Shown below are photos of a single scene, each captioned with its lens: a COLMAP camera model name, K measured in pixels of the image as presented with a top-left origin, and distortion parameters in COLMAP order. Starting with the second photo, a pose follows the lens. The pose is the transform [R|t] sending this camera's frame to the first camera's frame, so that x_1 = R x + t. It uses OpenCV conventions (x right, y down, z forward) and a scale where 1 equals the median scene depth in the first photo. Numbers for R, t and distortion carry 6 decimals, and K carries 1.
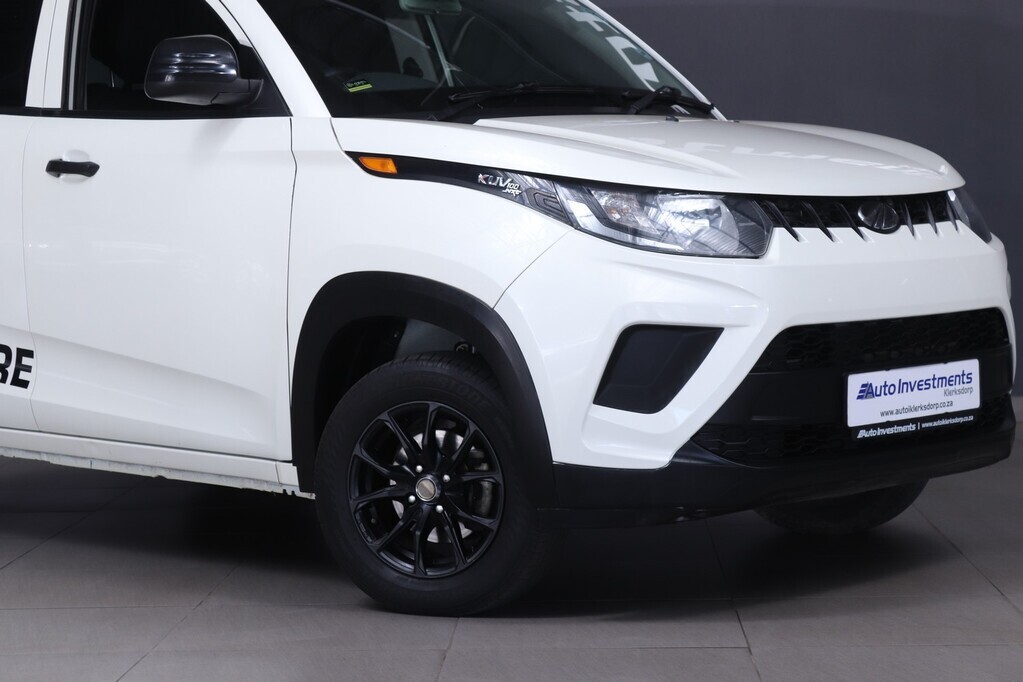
lens RADIAL K [[2456.7, 0, 511.5], [0, 2456.7, 341.0], [0, 0, 1]] dist [0.129663, -0.026448]
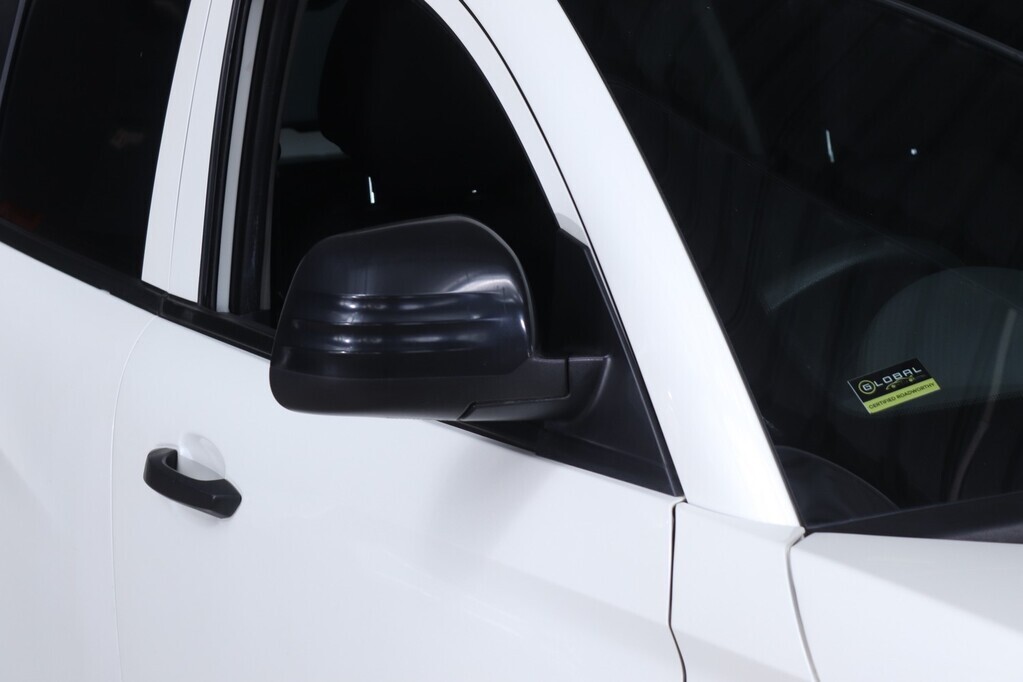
lens RADIAL K [[2456.7, 0, 511.5], [0, 2456.7, 341.0], [0, 0, 1]] dist [0.129663, -0.026448]
pose [[0.966217, 0.018353, -0.257077, -0.029202], [0.009096, 0.994412, 0.105179, -0.150447], [0.257571, -0.103964, 0.960650, 0.707081]]
